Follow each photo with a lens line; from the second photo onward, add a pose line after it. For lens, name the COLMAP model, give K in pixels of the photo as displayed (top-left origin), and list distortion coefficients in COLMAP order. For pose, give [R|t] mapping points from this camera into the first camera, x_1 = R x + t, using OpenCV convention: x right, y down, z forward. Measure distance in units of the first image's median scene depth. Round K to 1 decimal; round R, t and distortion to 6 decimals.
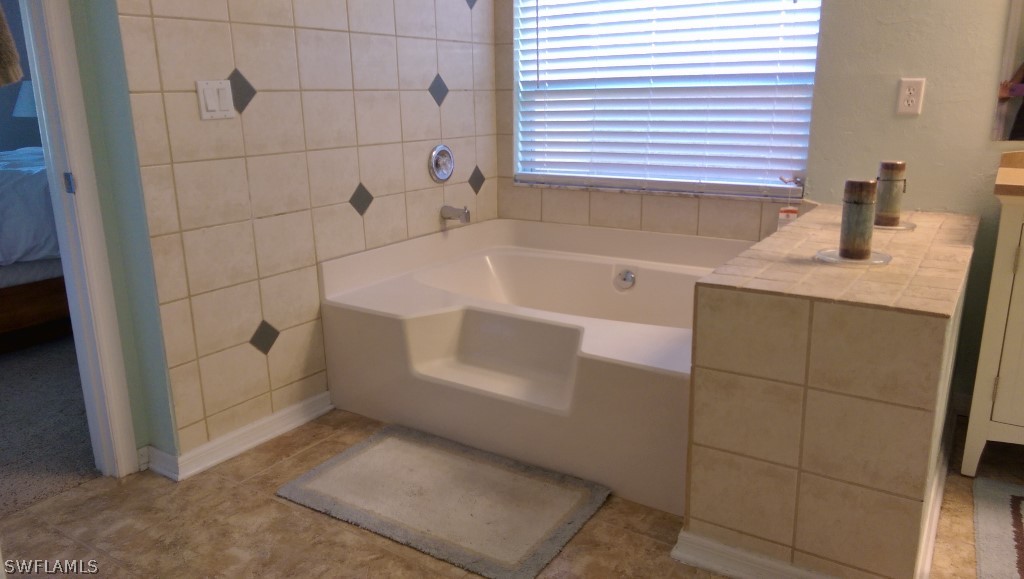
lens RADIAL K [[730.4, 0, 510.1], [0, 730.4, 289.1], [0, 0, 1]] dist [0.052251, -0.018993]
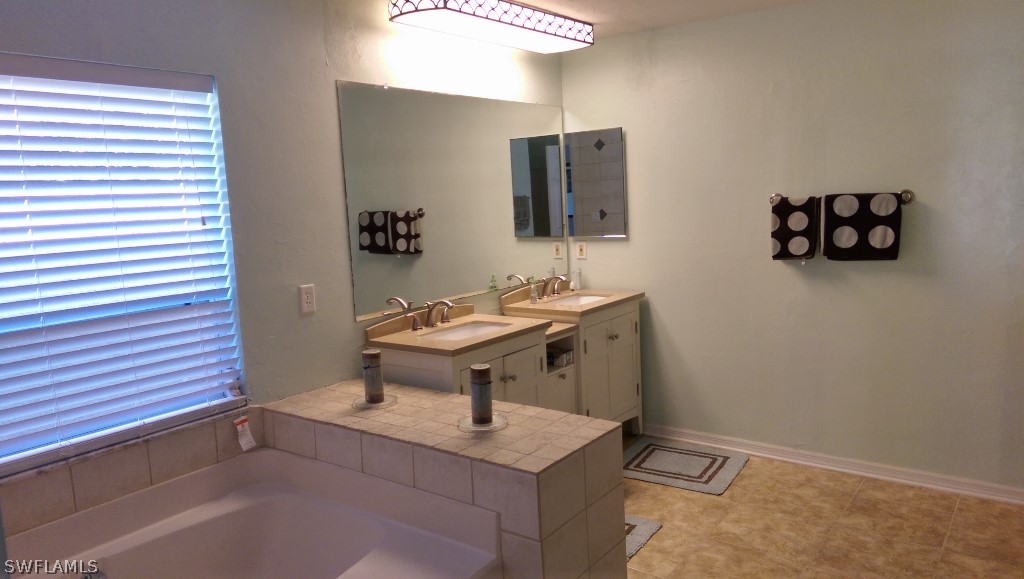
lens RADIAL K [[730.4, 0, 507.8], [0, 730.4, 289.0], [0, 0, 1]] dist [0.052251, -0.018993]
pose [[0.040175, -0.122942, 0.991600, -0.627948], [0.295823, 0.949374, 0.105721, -0.303280], [-0.954397, 0.289091, 0.074511, 0.592236]]
